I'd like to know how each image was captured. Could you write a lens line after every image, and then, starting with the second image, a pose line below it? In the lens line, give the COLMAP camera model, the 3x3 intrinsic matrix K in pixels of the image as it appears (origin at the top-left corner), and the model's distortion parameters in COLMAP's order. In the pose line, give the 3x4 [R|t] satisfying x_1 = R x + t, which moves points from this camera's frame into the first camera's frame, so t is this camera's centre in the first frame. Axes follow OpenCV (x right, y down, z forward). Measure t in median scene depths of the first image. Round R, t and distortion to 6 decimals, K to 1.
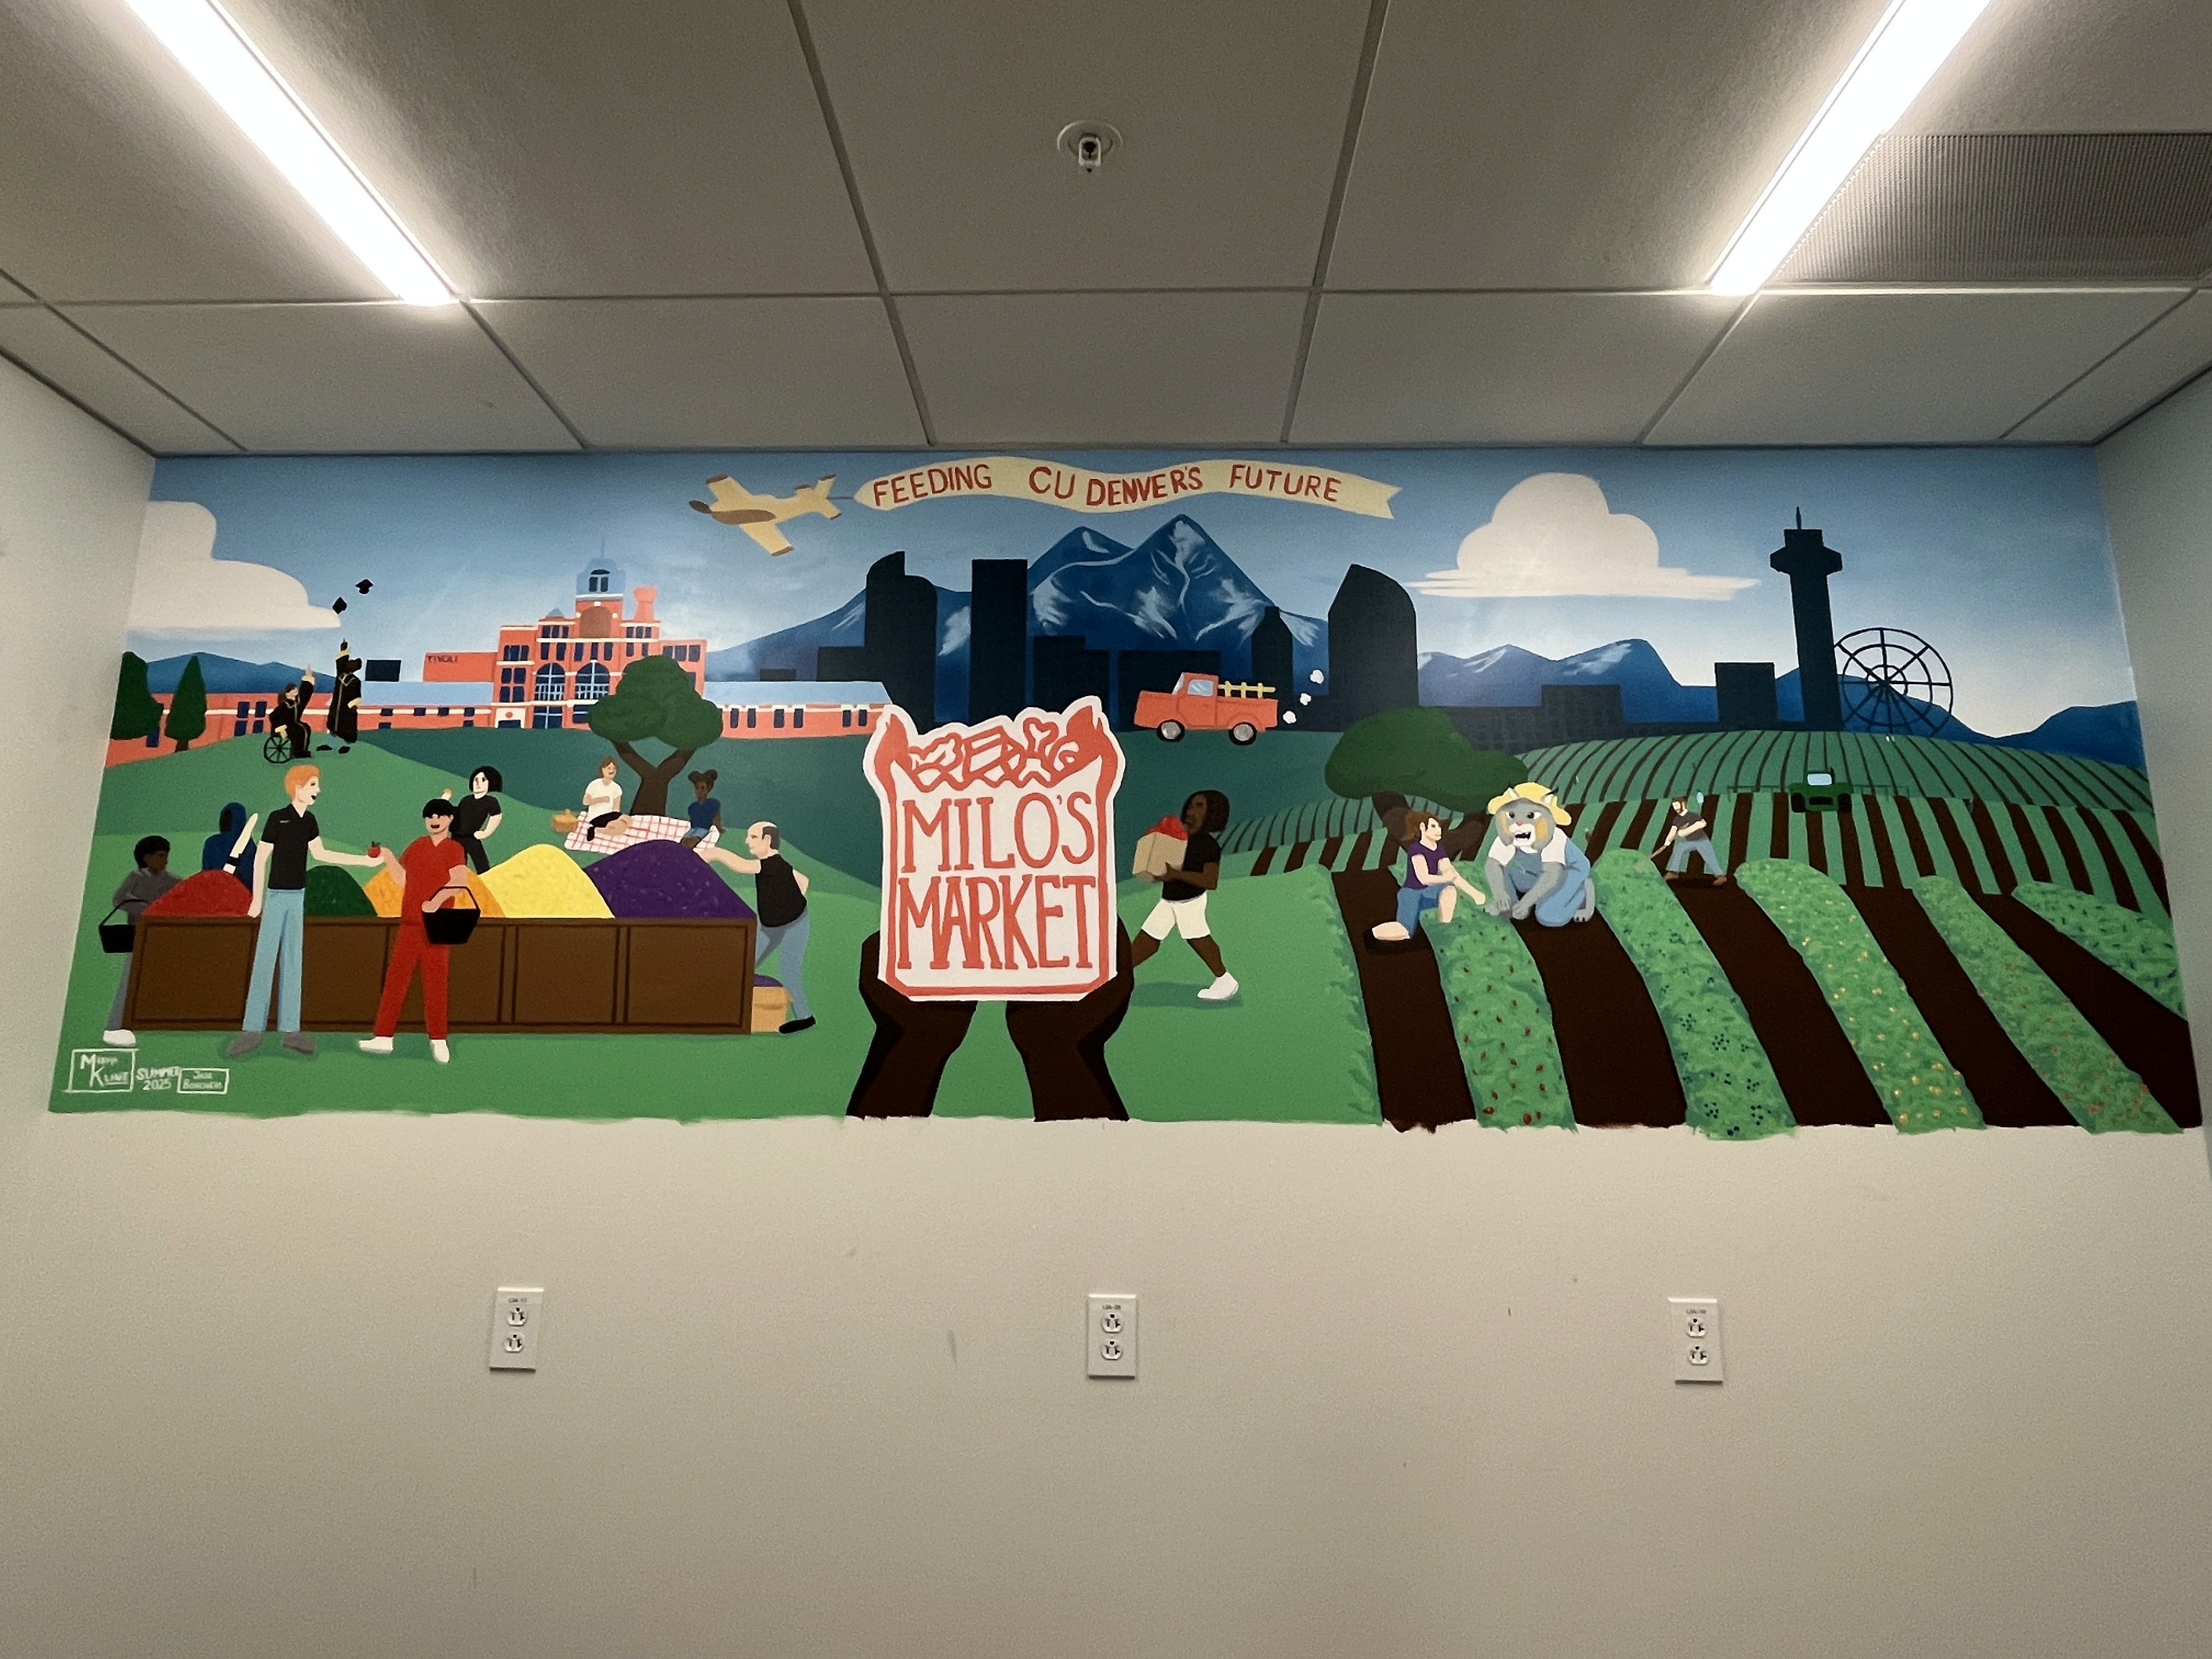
lens RADIAL K [[1363.2, 0, 1106.0], [0, 1363.2, 829.5], [0, 0, 1]] dist [0.001776, -0.003320]
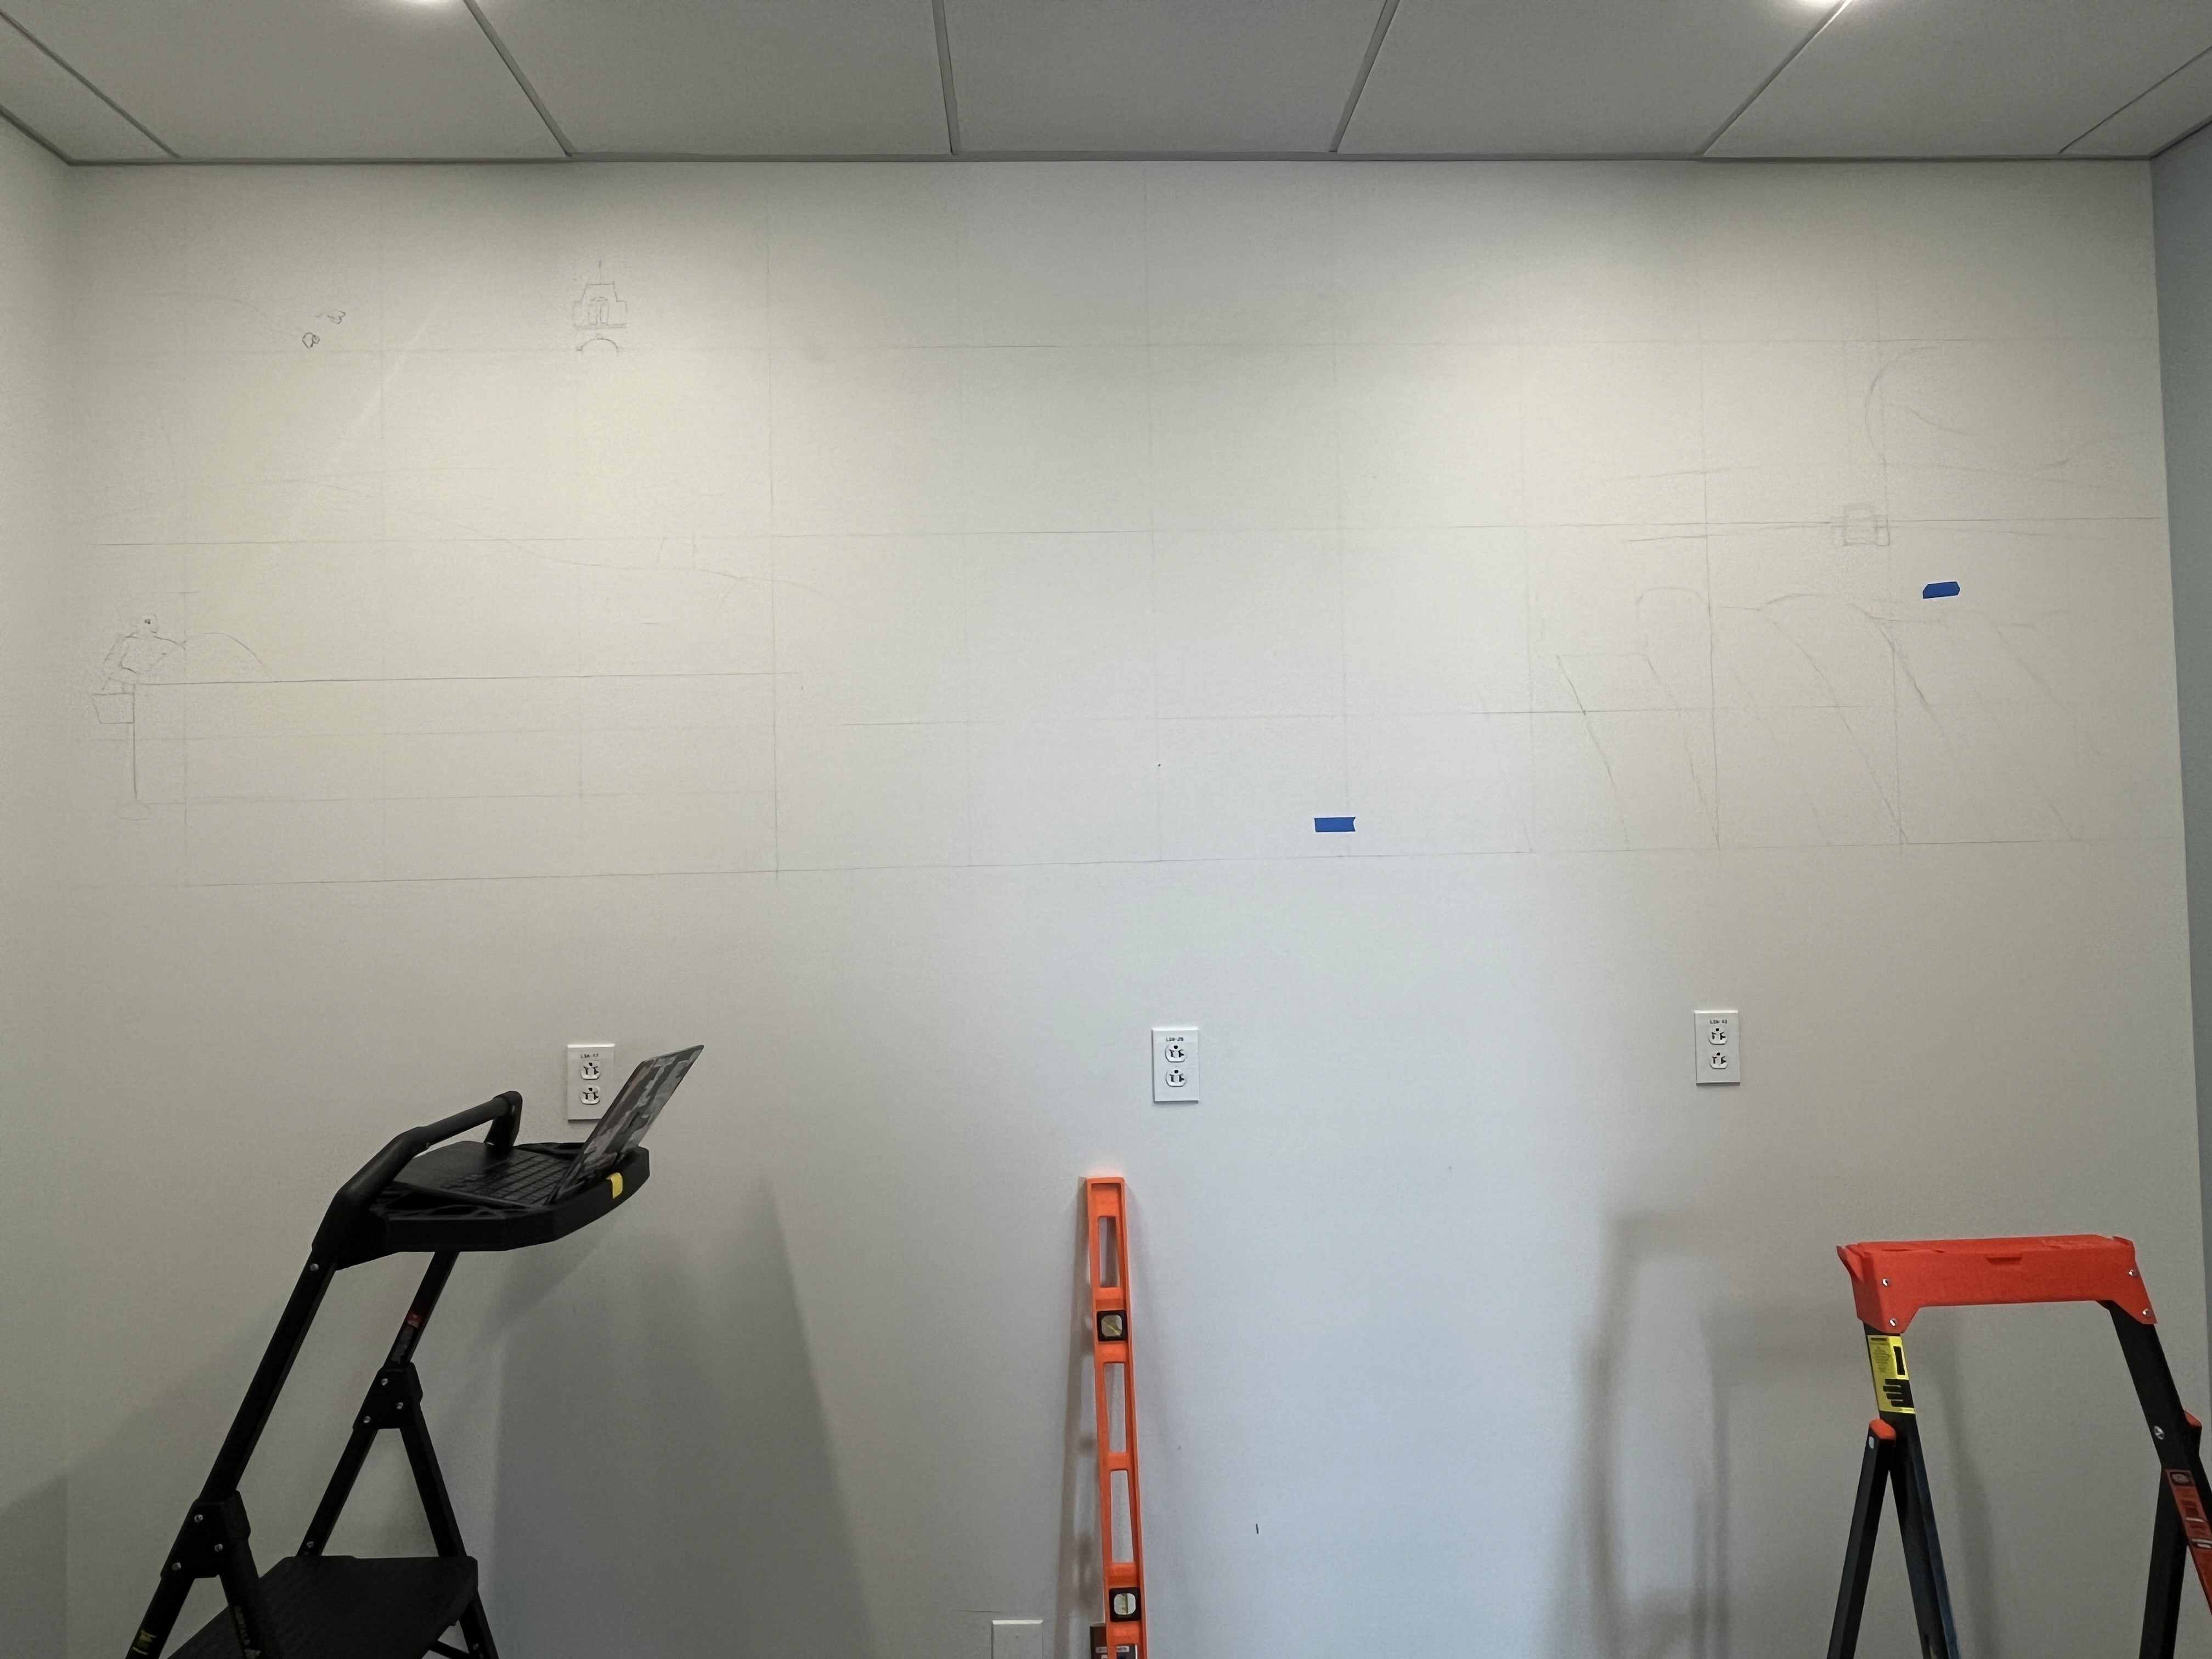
lens RADIAL K [[1370.2, 0, 1106.0], [0, 1370.2, 829.5], [0, 0, 1]] dist [-0.001430, -0.001574]
pose [[0.997195, -0.028594, 0.069167, -0.108886], [0.015546, 0.983121, 0.182296, 0.000075], [-0.073213, -0.180710, 0.980808, 0.002675]]
